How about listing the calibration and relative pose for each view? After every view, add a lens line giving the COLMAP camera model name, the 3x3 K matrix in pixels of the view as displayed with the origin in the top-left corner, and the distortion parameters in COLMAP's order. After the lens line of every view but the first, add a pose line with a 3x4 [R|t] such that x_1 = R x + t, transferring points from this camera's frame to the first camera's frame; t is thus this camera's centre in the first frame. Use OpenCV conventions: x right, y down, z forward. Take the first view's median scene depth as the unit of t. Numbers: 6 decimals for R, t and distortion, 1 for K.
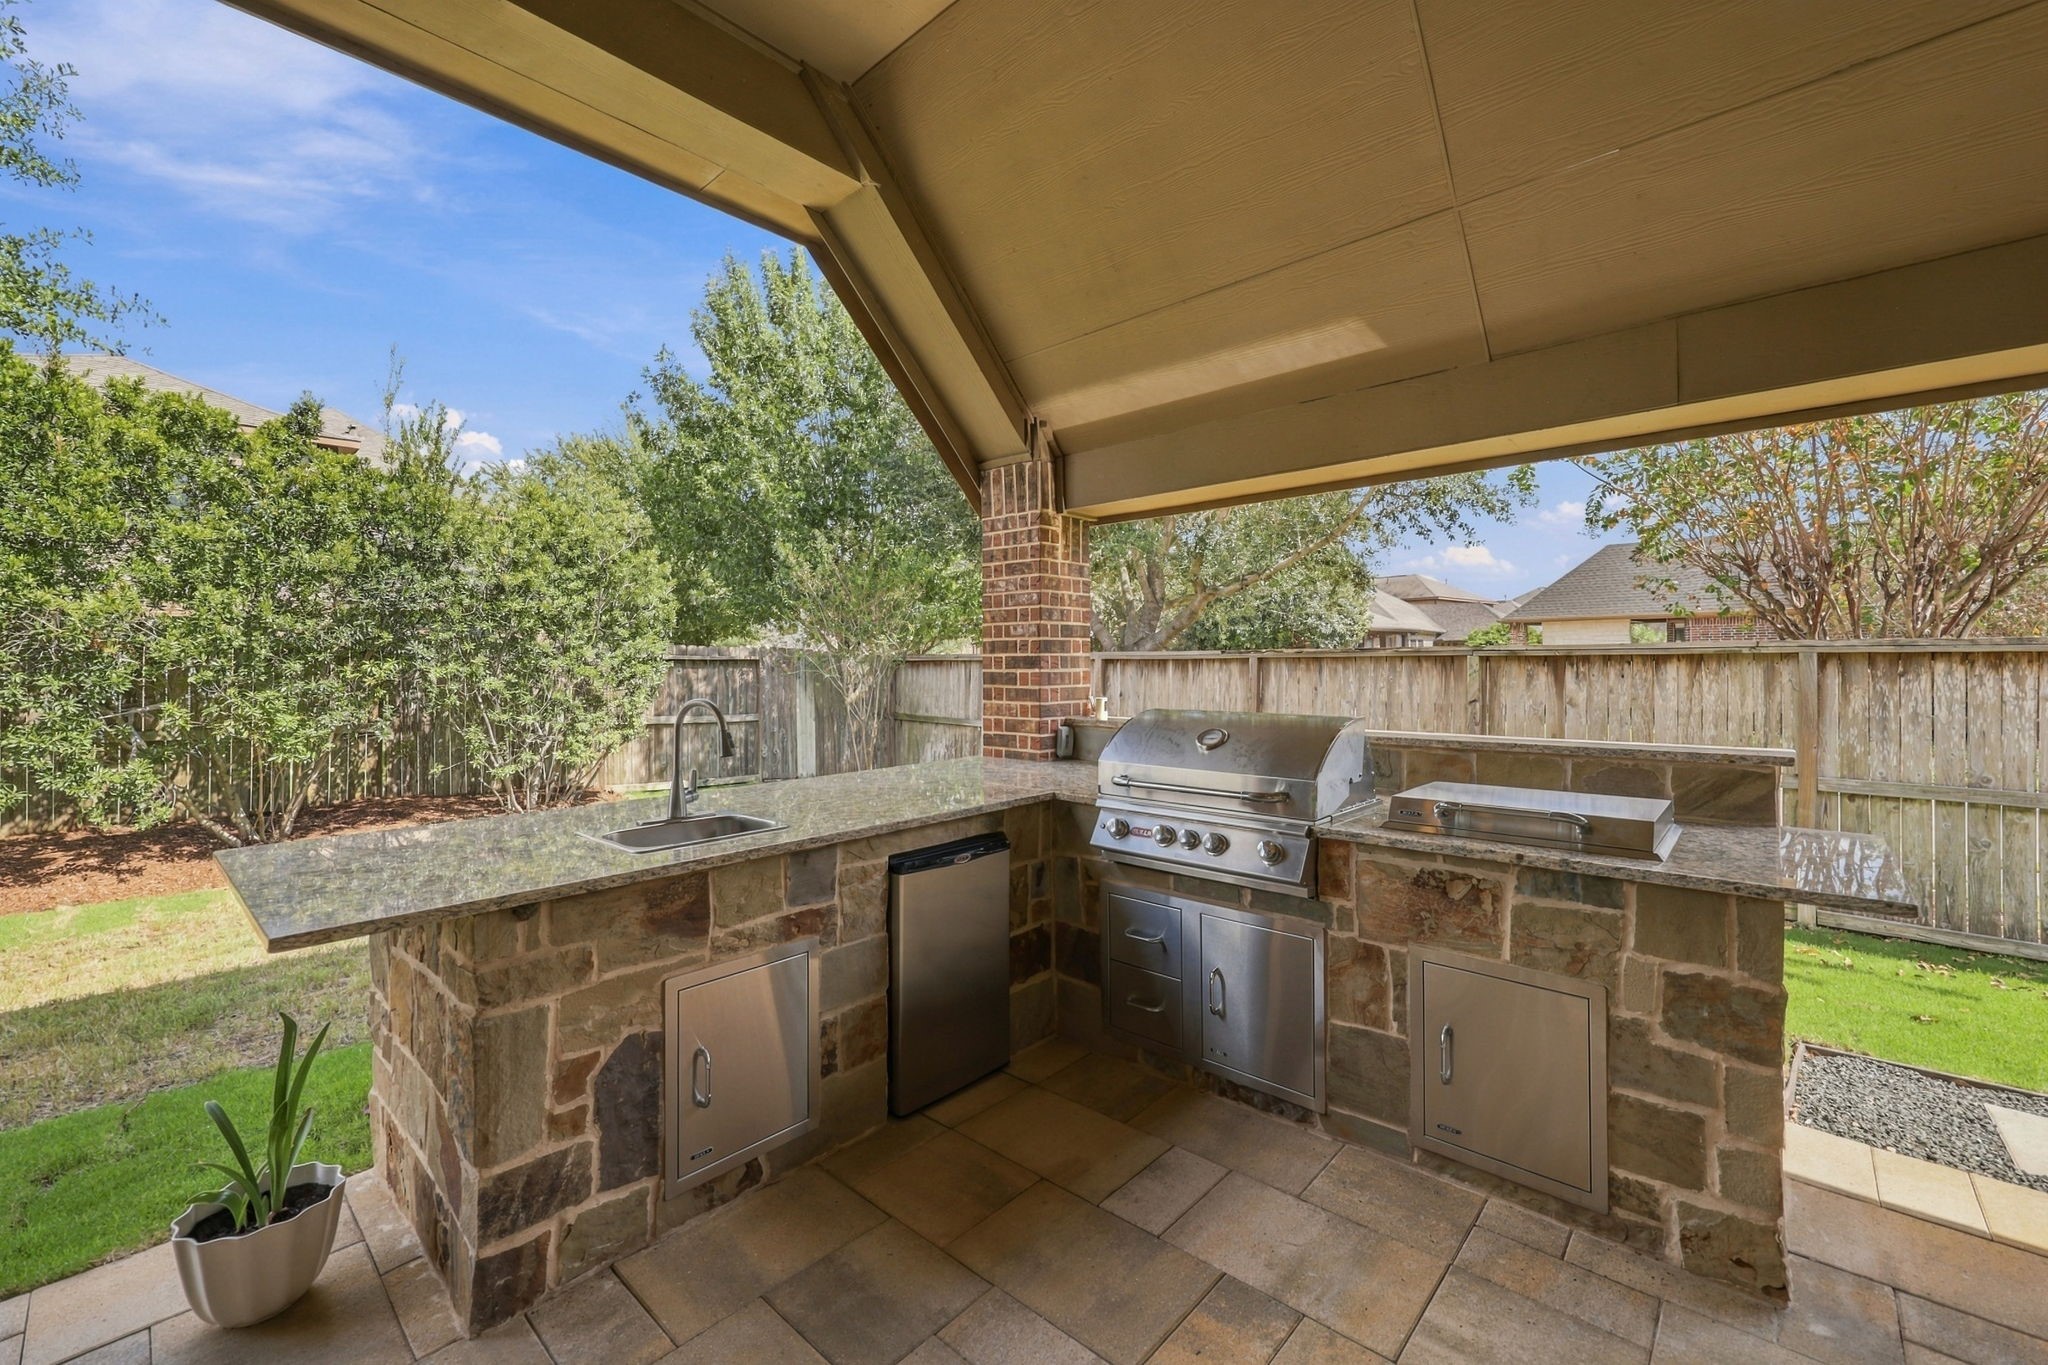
lens RADIAL K [[827.4, 0, 1026.2], [0, 827.4, 673.0], [0, 0, 1]] dist [0.002382, 0.000369]
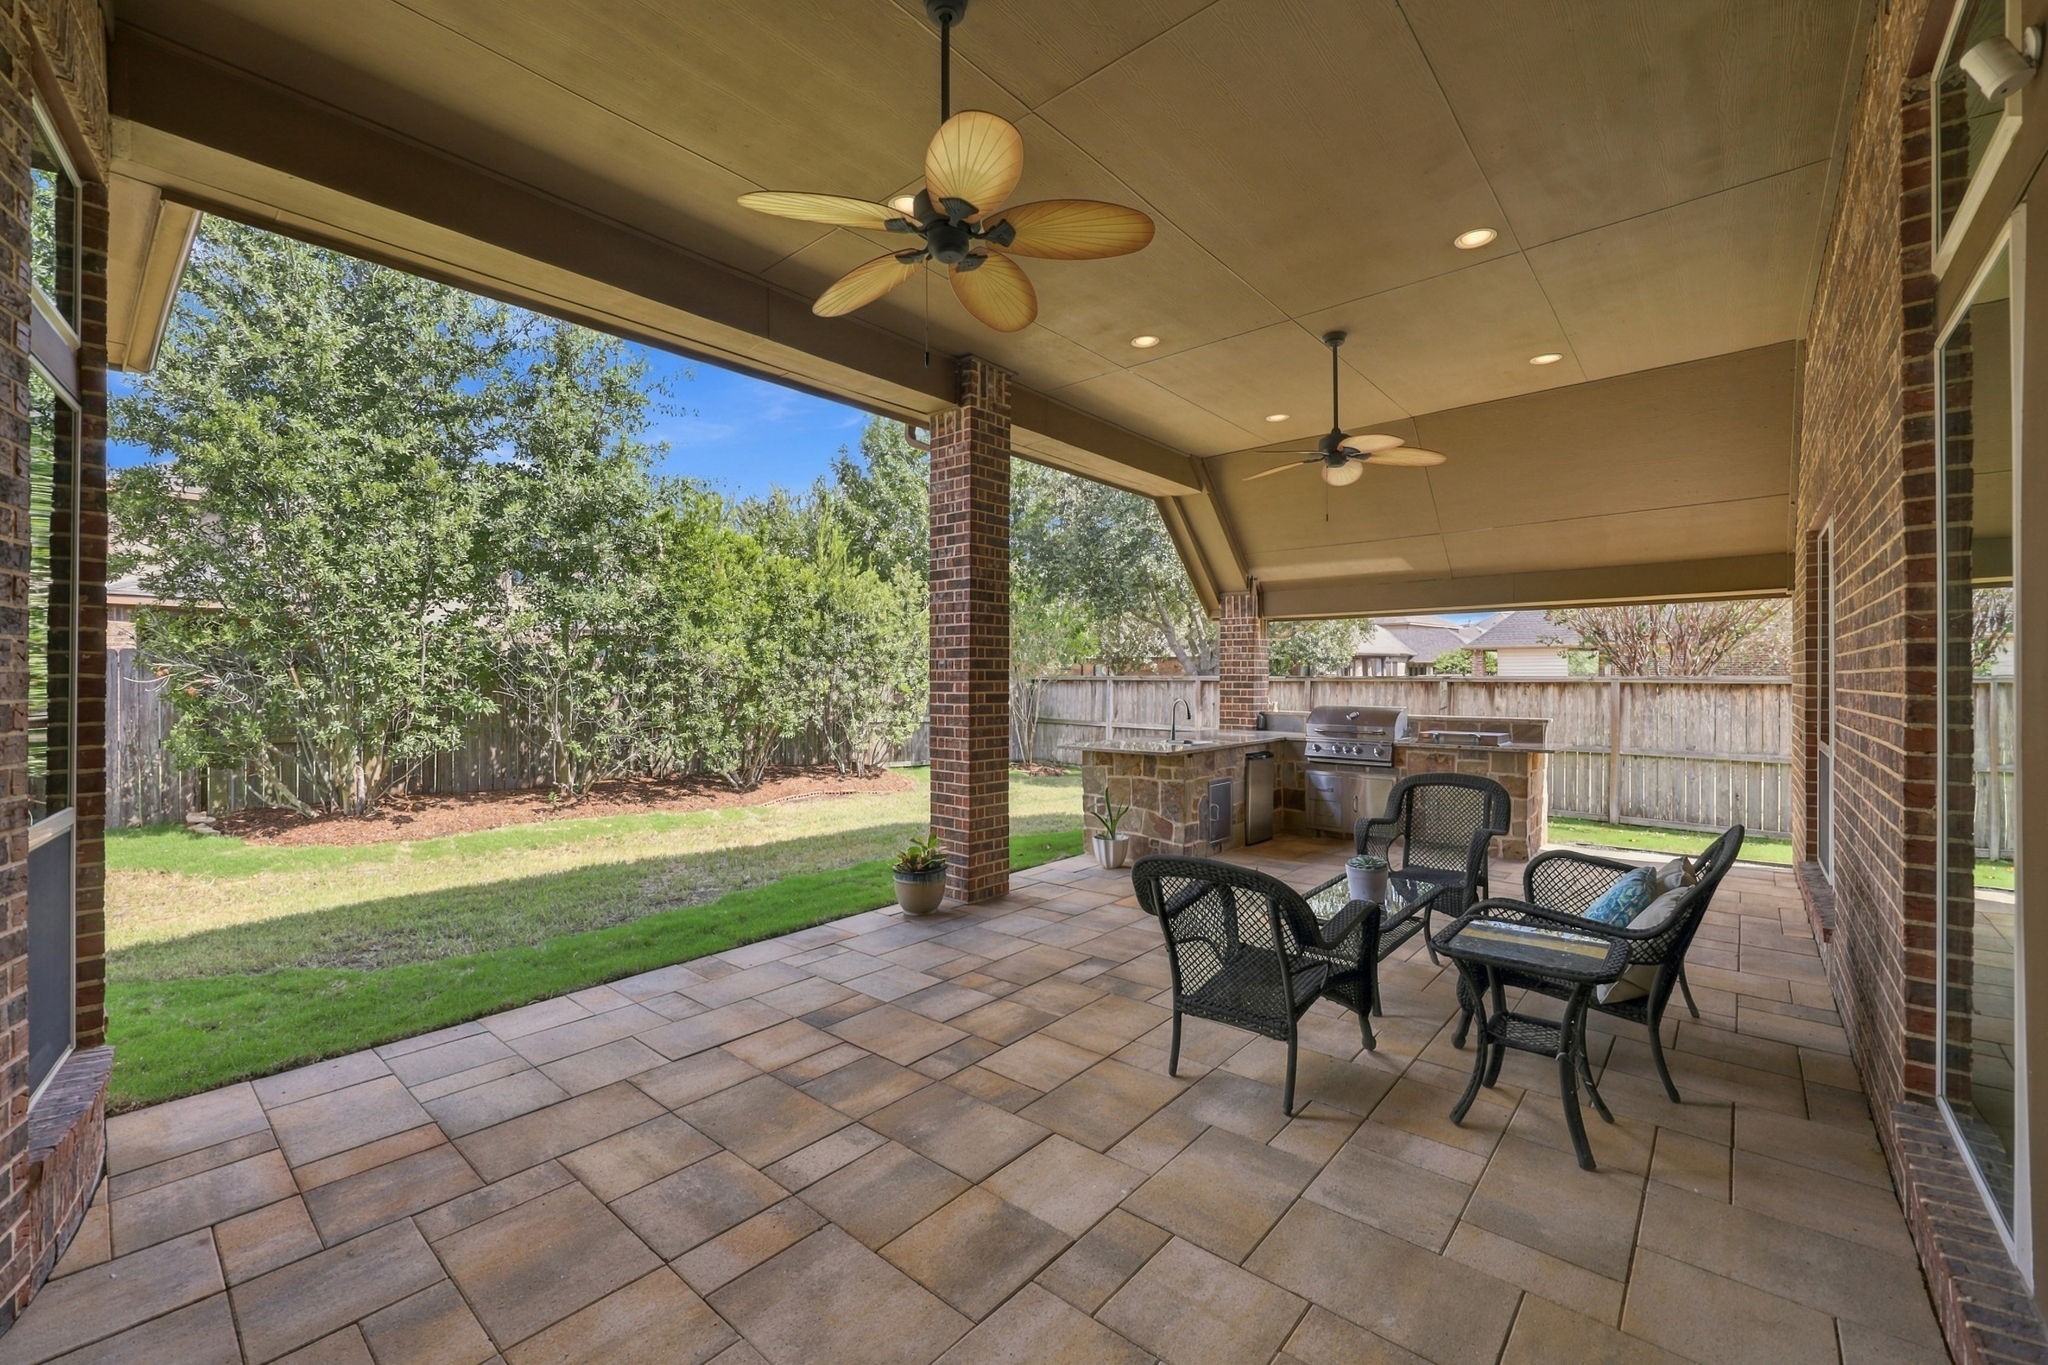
lens RADIAL K [[821.5, 0, 1025.3], [0, 821.5, 679.0], [0, 0, 1]] dist [0.001882, -0.002548]
pose [[0.999574, 0.007770, 0.028128, -0.626249], [-0.007451, 0.999907, -0.011432, -0.000896], [-0.028214, 0.011217, 0.999539, -1.135400]]
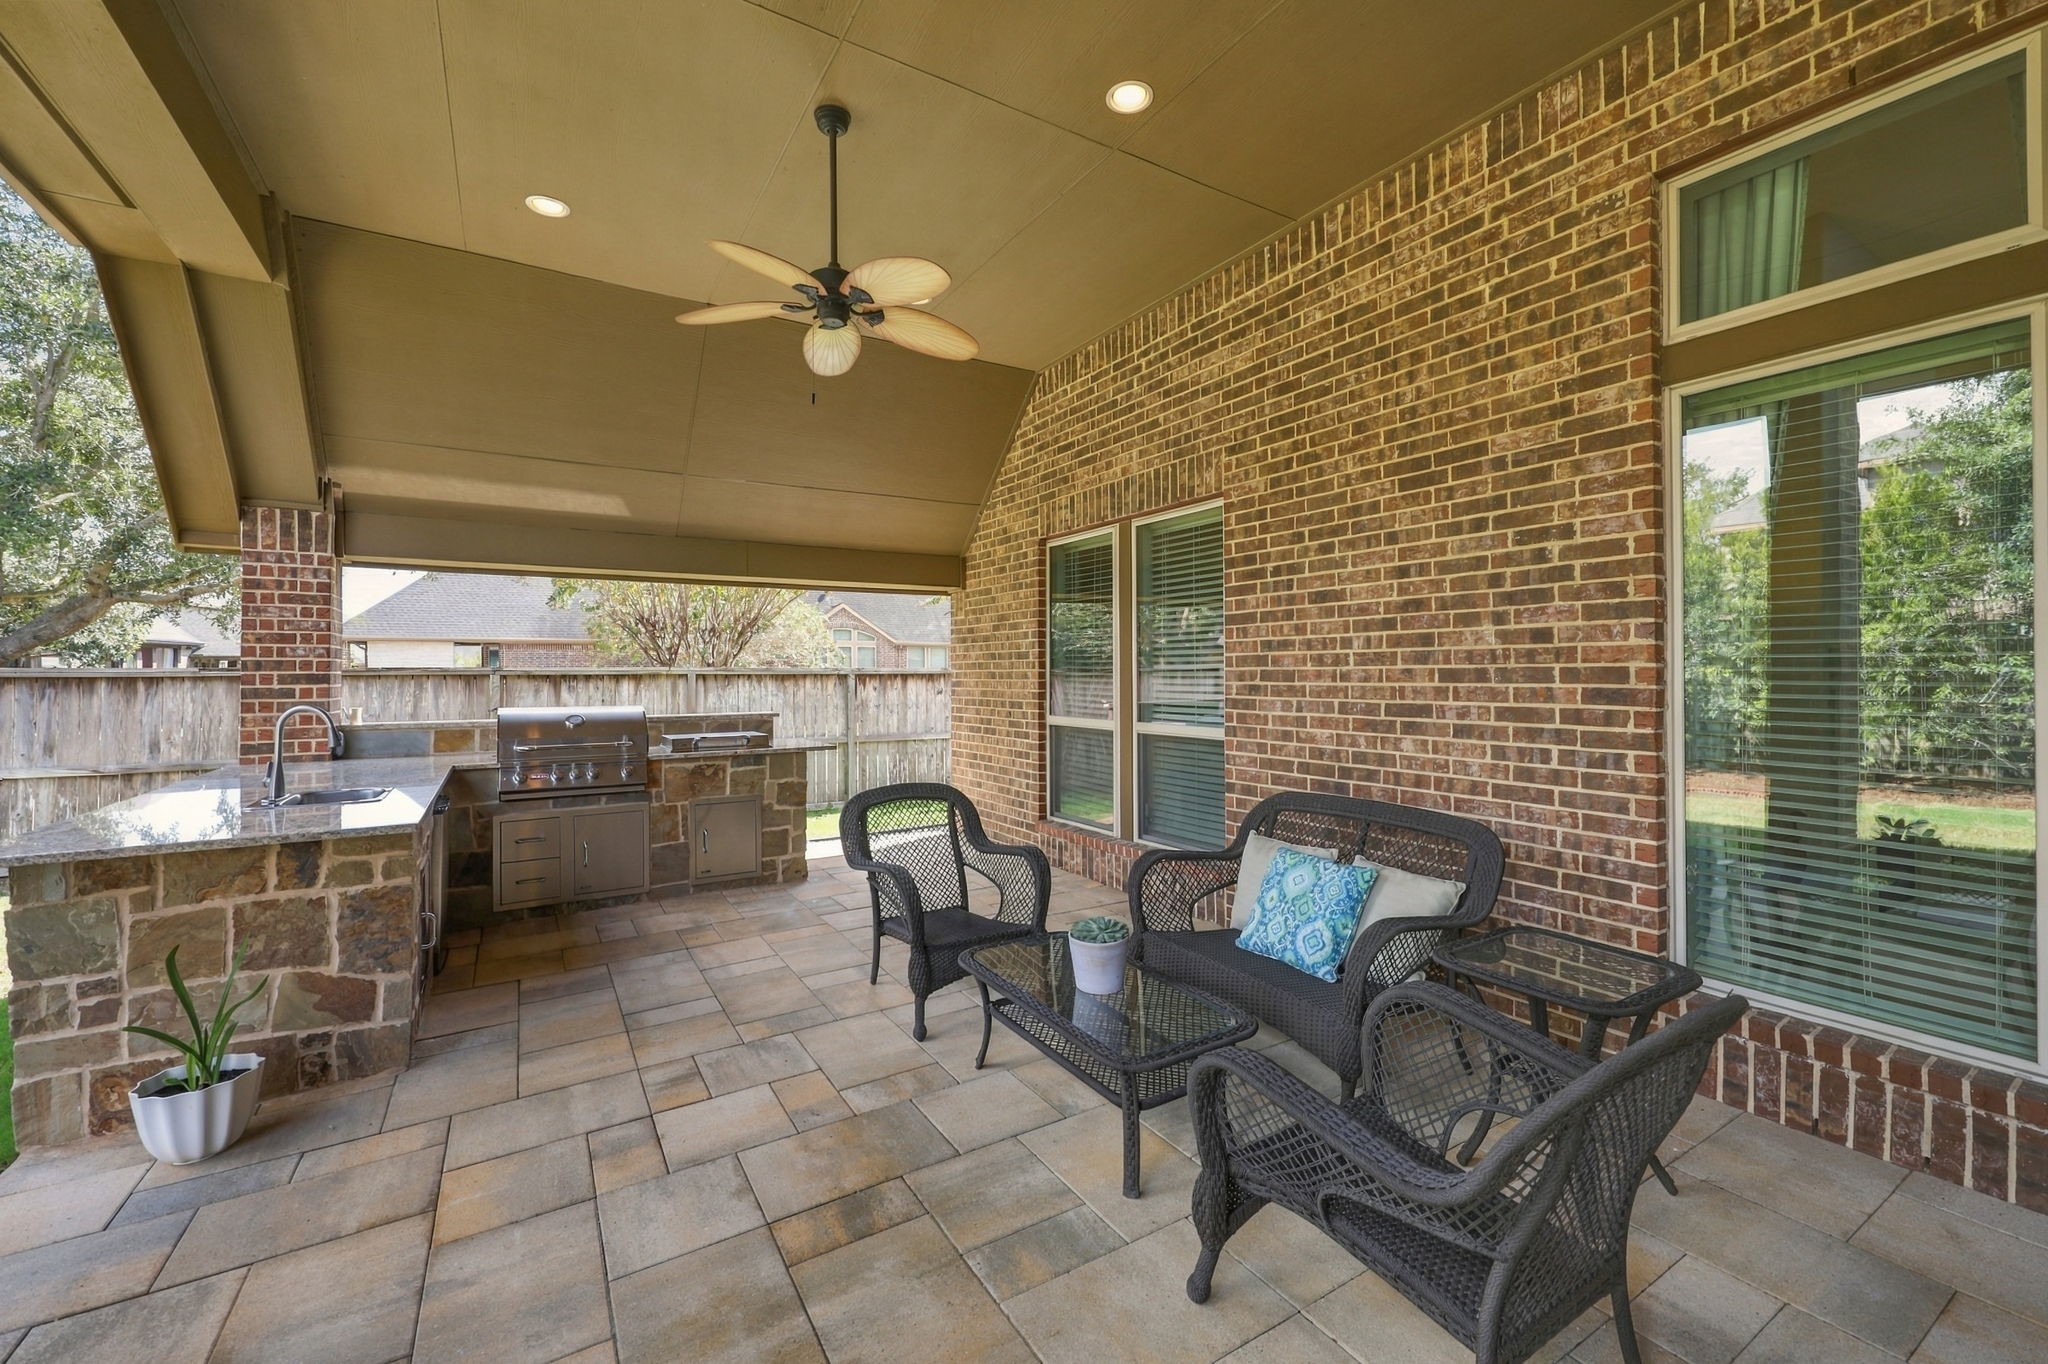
lens RADIAL K [[835.4, 0, 1026.0], [0, 835.4, 667.7], [0, 0, 1]] dist [-0.000873, -0.000069]
pose [[0.280122, 0.012599, 0.959882, -0.834737], [0.015711, 0.999720, -0.017707, 0.008074], [-0.959836, 0.020041, 0.279845, -0.310321]]
